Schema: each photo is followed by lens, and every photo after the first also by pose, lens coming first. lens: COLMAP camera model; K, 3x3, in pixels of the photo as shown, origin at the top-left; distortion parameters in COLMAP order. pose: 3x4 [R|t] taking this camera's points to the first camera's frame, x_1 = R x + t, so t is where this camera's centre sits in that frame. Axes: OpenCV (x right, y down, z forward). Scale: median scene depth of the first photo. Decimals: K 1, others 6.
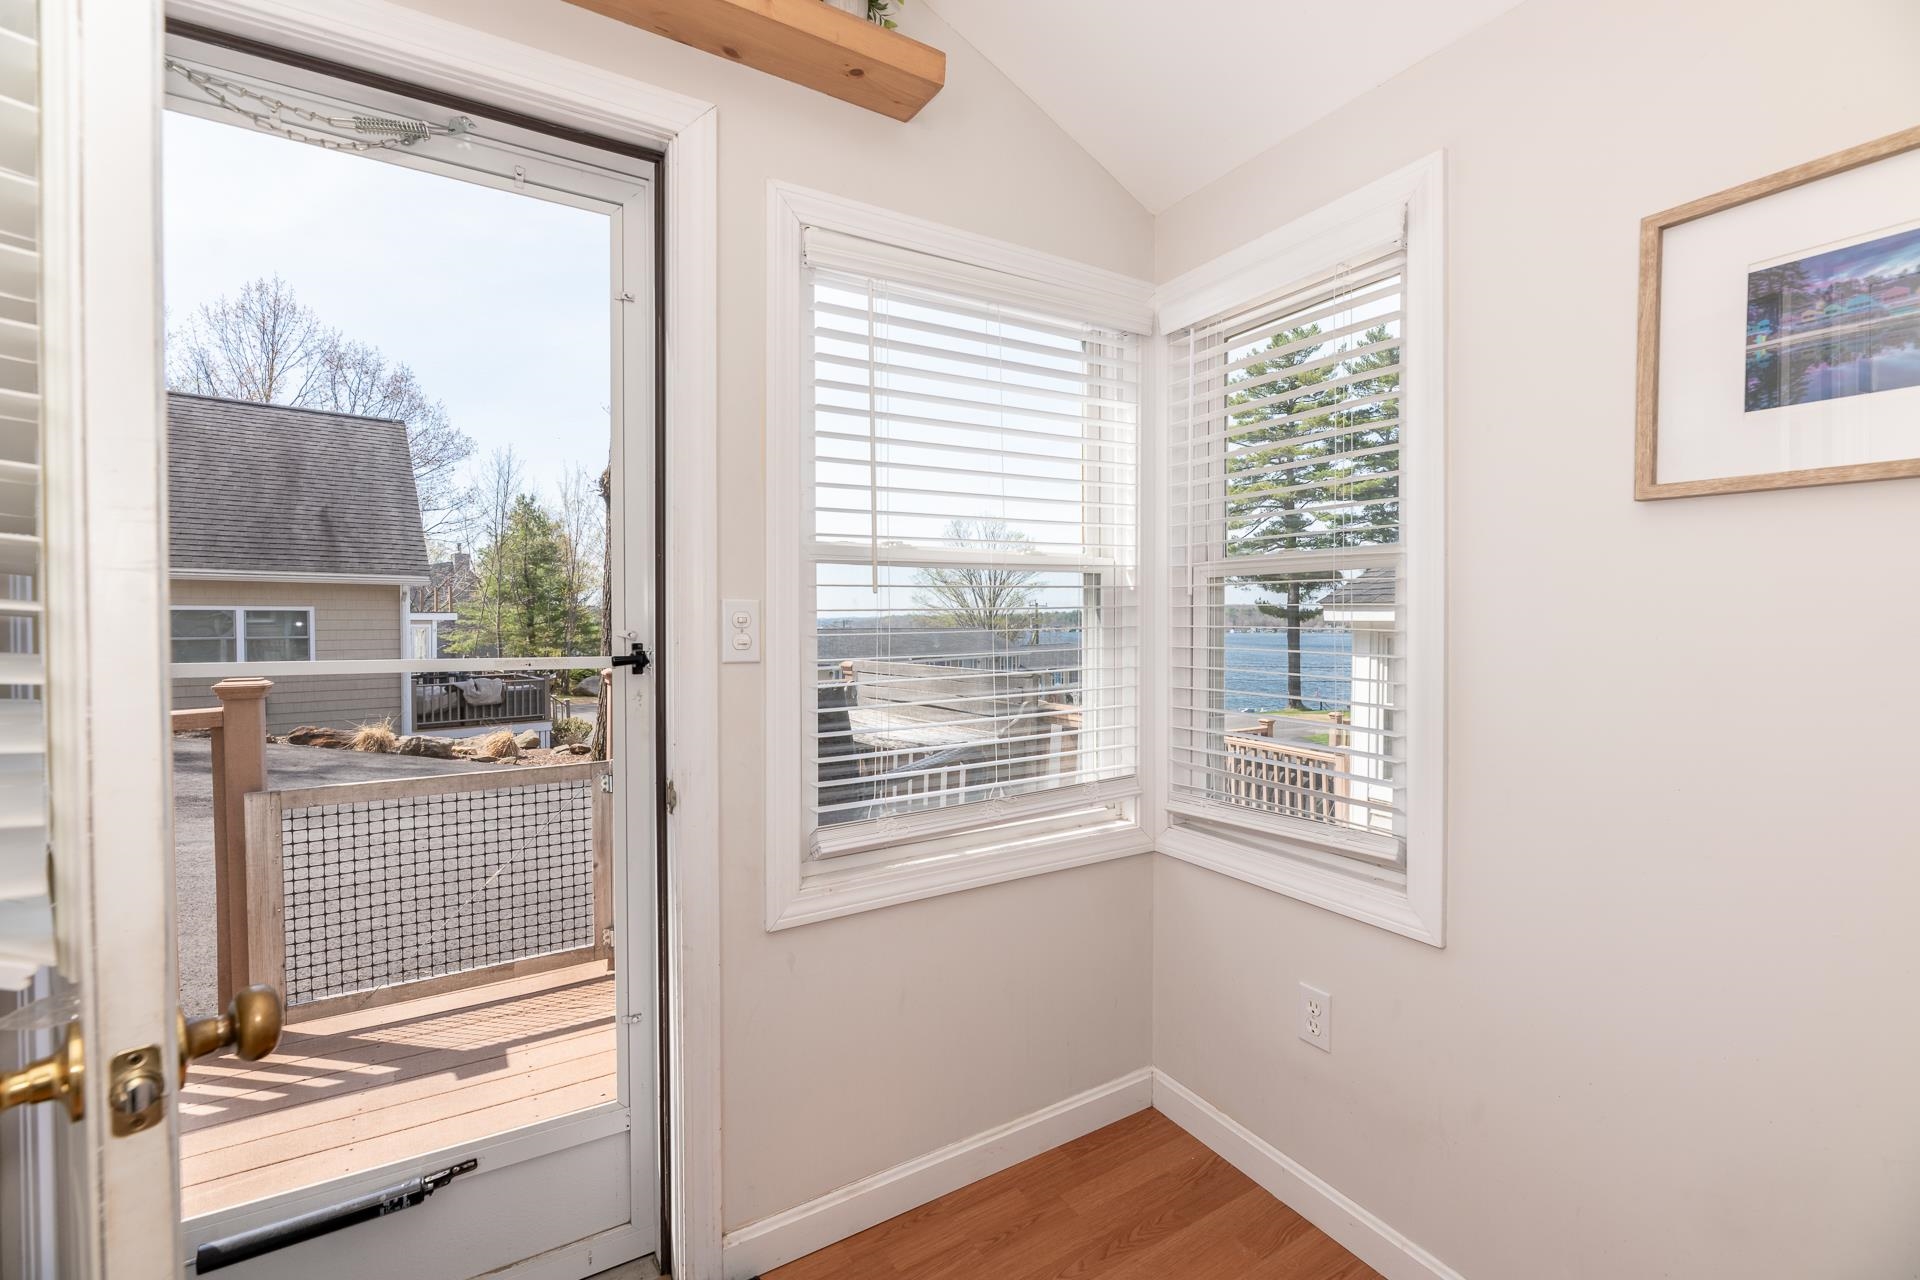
lens RADIAL K [[786.7, 0, 932.8], [0, 786.7, 626.7], [0, 0, 1]] dist [0.024127, 0.000003]
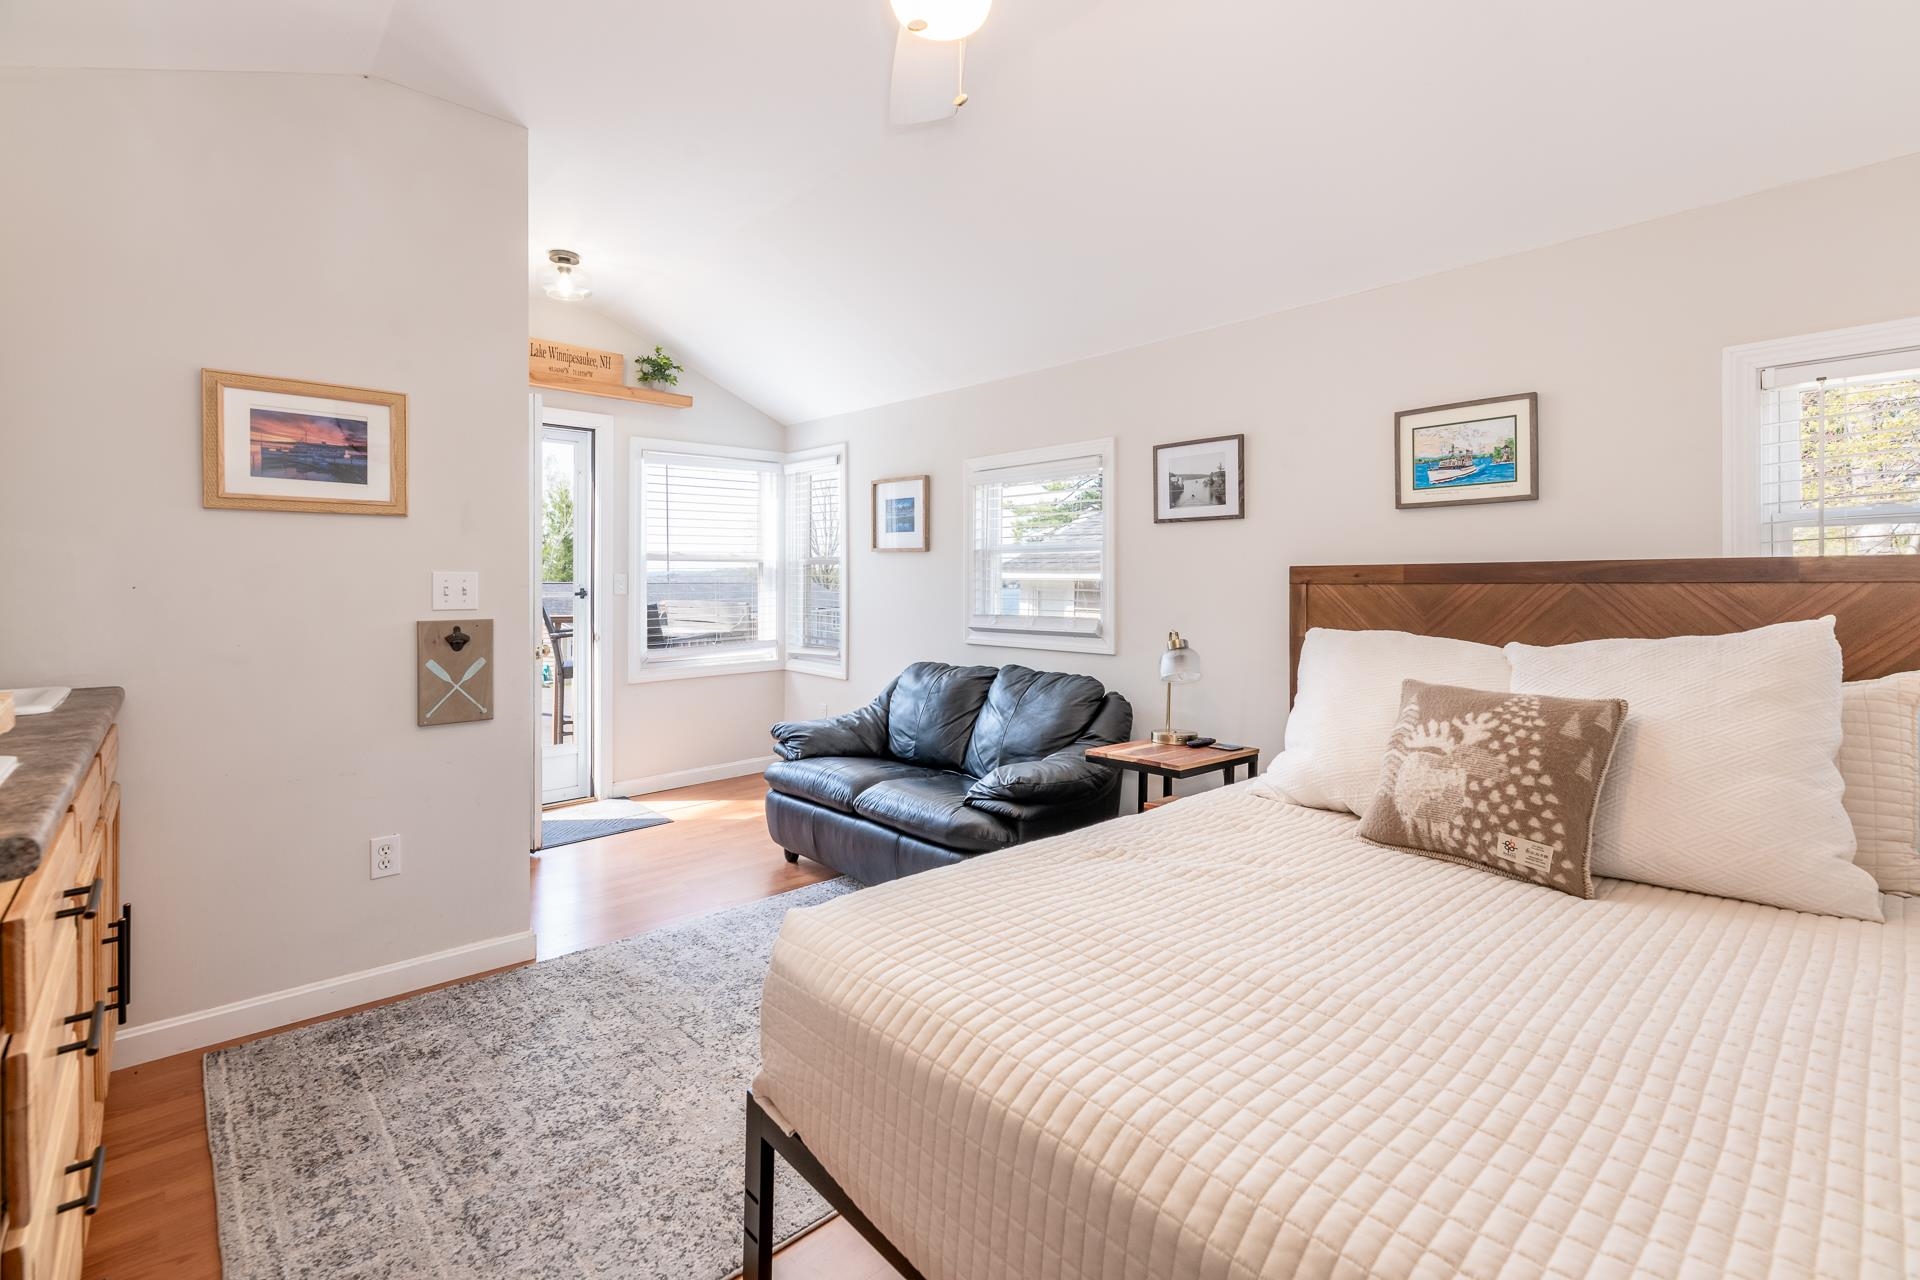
lens RADIAL K [[853.3, 0, 976.7], [0, 853.3, 590.3], [0, 0, 1]] dist [-0.000042, 0.000072]
pose [[0.974292, 0.002088, 0.225280, 0.208273], [-0.004320, 0.999946, 0.009412, -0.003579], [-0.225248, -0.010143, 0.974249, -1.481767]]
